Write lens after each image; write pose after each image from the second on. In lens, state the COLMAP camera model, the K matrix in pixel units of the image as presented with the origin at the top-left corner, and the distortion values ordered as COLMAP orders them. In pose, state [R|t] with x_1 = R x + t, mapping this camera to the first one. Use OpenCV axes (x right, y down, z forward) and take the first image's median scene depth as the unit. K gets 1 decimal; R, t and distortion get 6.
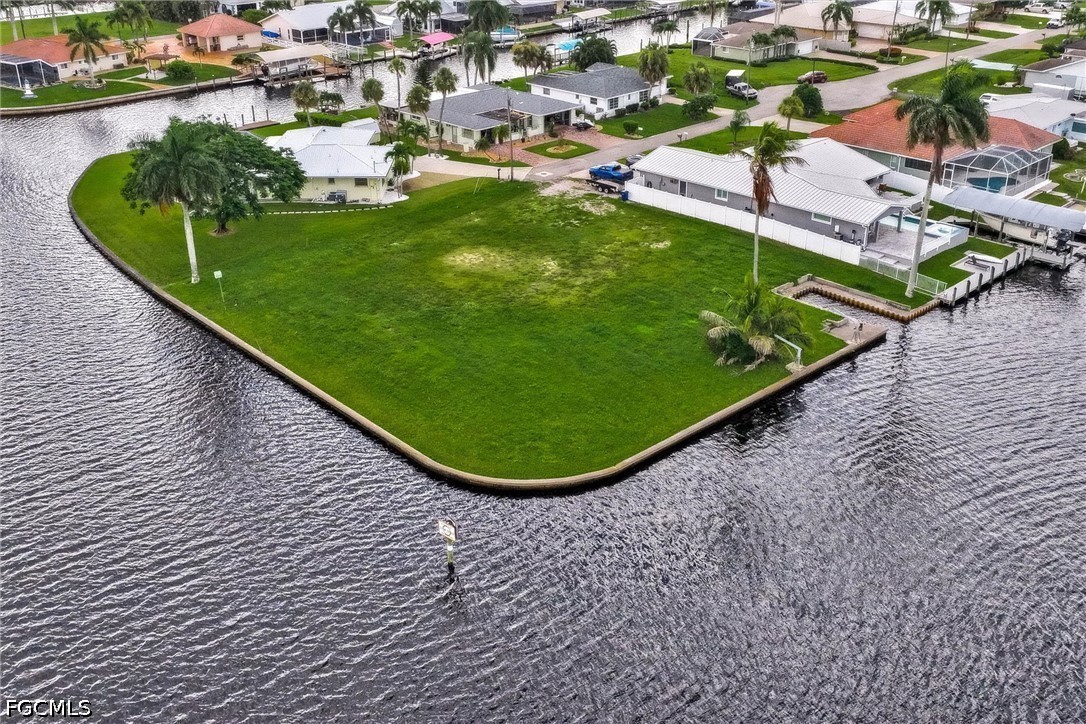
lens RADIAL K [[1089.5, 0, 541.0], [0, 1089.5, 388.4], [0, 0, 1]] dist [-0.011689, 0.024281]
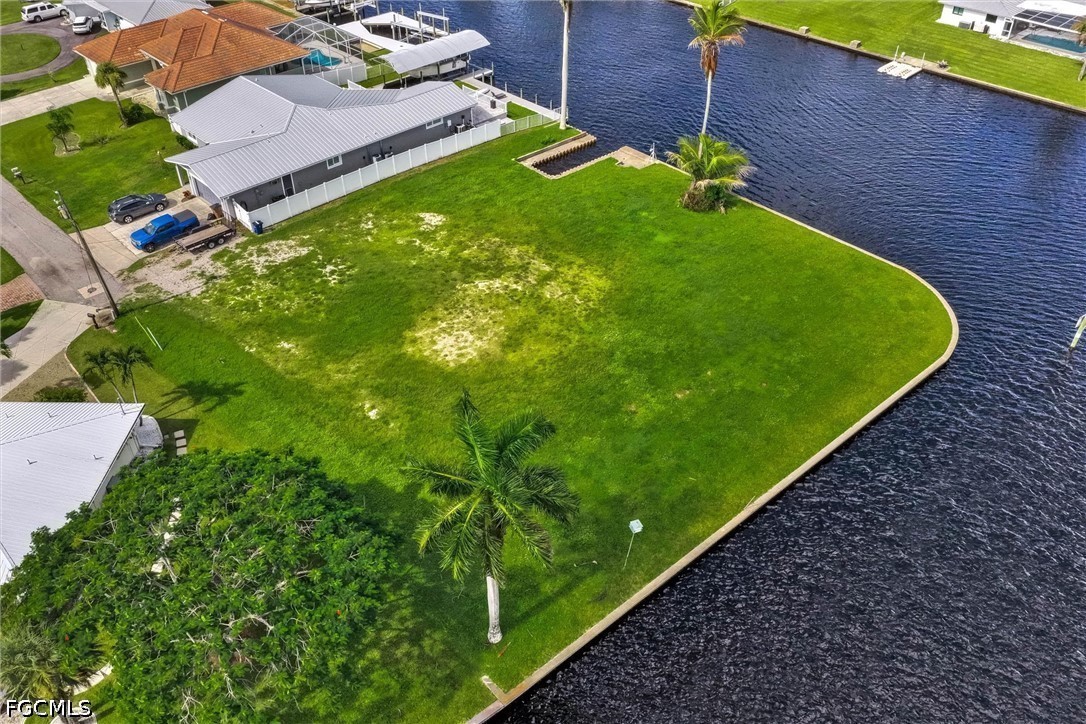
lens RADIAL K [[914.2, 0, 543.0], [0, 914.2, 362.0], [0, 0, 1]] dist [-0.016714, 0.044746]
pose [[0.021080, -0.614810, 0.788394, -0.404022], [0.459258, 0.706401, 0.538590, -0.297398], [-0.888053, 0.350722, 0.297247, 0.521482]]
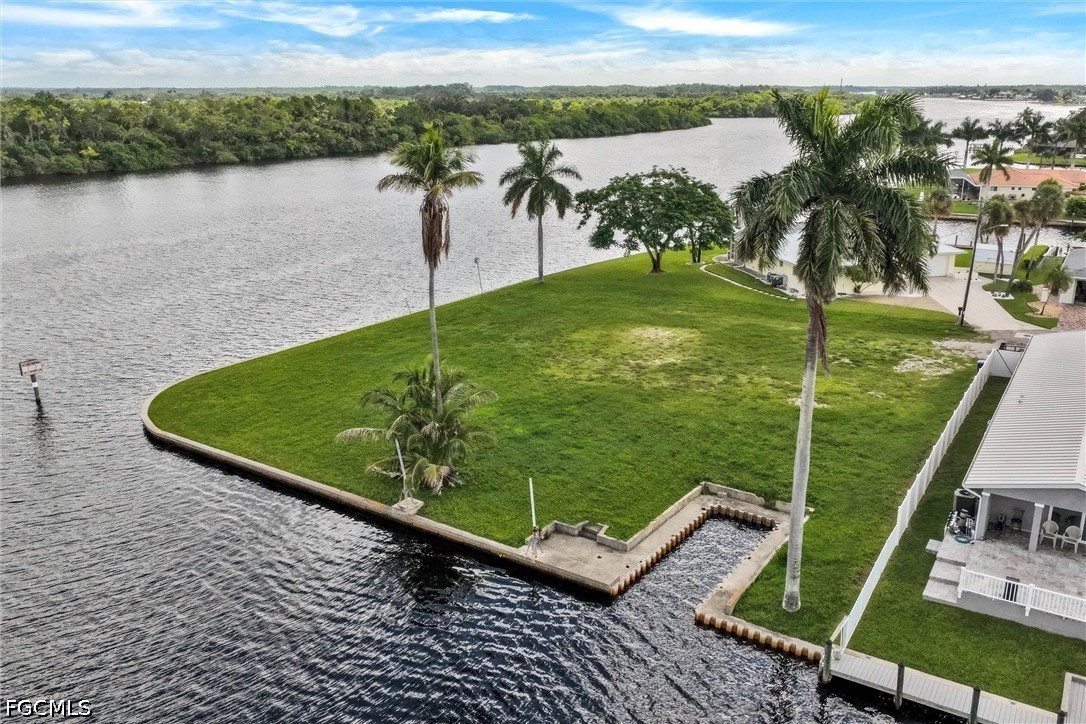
lens RADIAL K [[914.2, 0, 543.0], [0, 914.2, 362.0], [0, 0, 1]] dist [-0.016714, 0.044746]
pose [[0.221682, 0.286257, -0.932156, 0.418917], [-0.437513, 0.883517, 0.167273, -0.125847], [0.871458, 0.370748, 0.321101, 0.478068]]
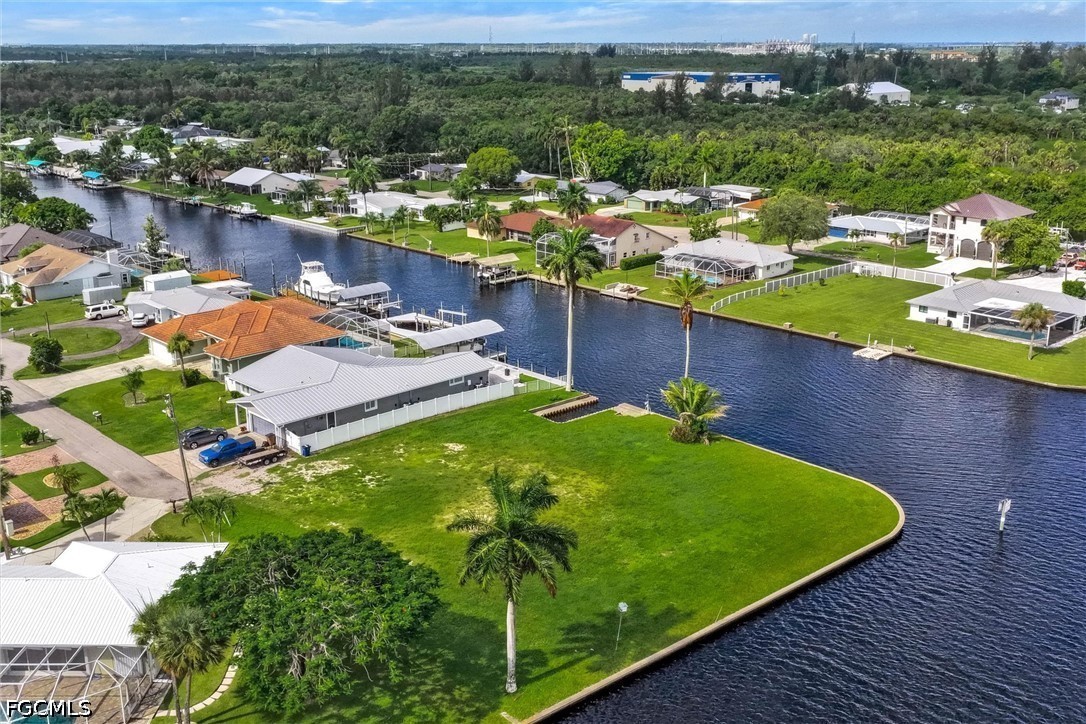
lens RADIAL K [[1089.5, 0, 541.0], [0, 1089.5, 388.4], [0, 0, 1]] dist [-0.011689, 0.024281]
pose [[0.031447, -0.301553, 0.952931, -0.627155], [0.460188, 0.850707, 0.254018, -0.292764], [-0.887265, 0.430539, 0.165523, 0.517655]]
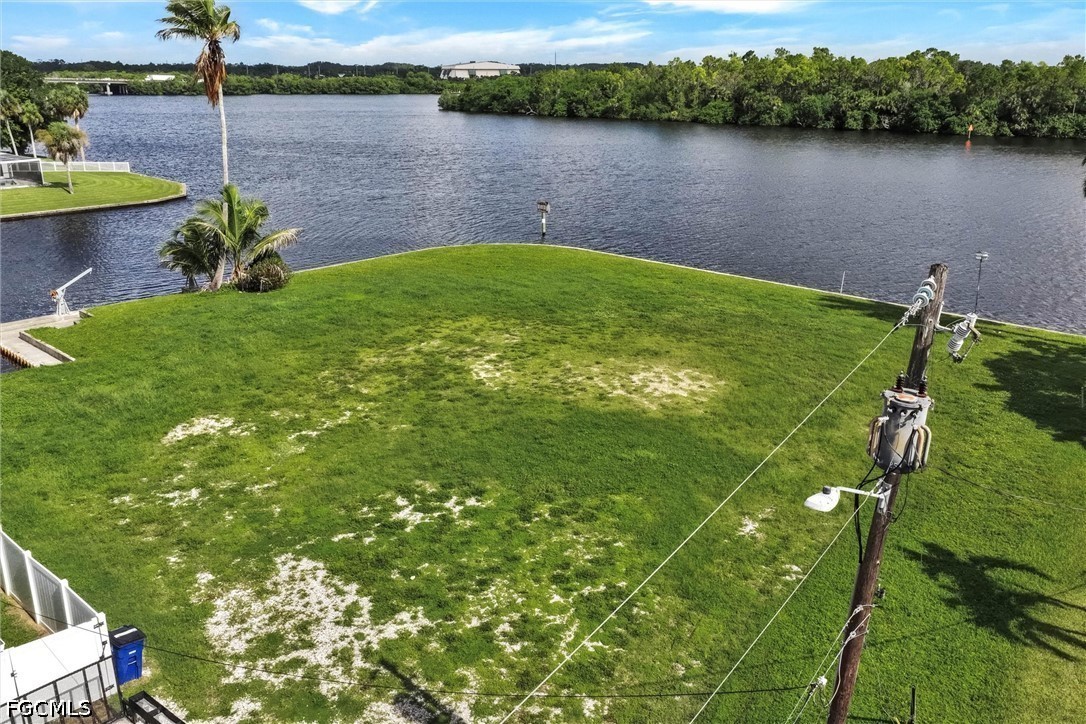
lens RADIAL K [[914.2, 0, 543.0], [0, 914.2, 362.0], [0, 0, 1]] dist [-0.016714, 0.044746]
pose [[-0.997057, 0.022891, -0.073164, 0.008908], [-0.035012, 0.713063, 0.700225, -0.269547], [0.068200, 0.700726, -0.710163, 0.870369]]
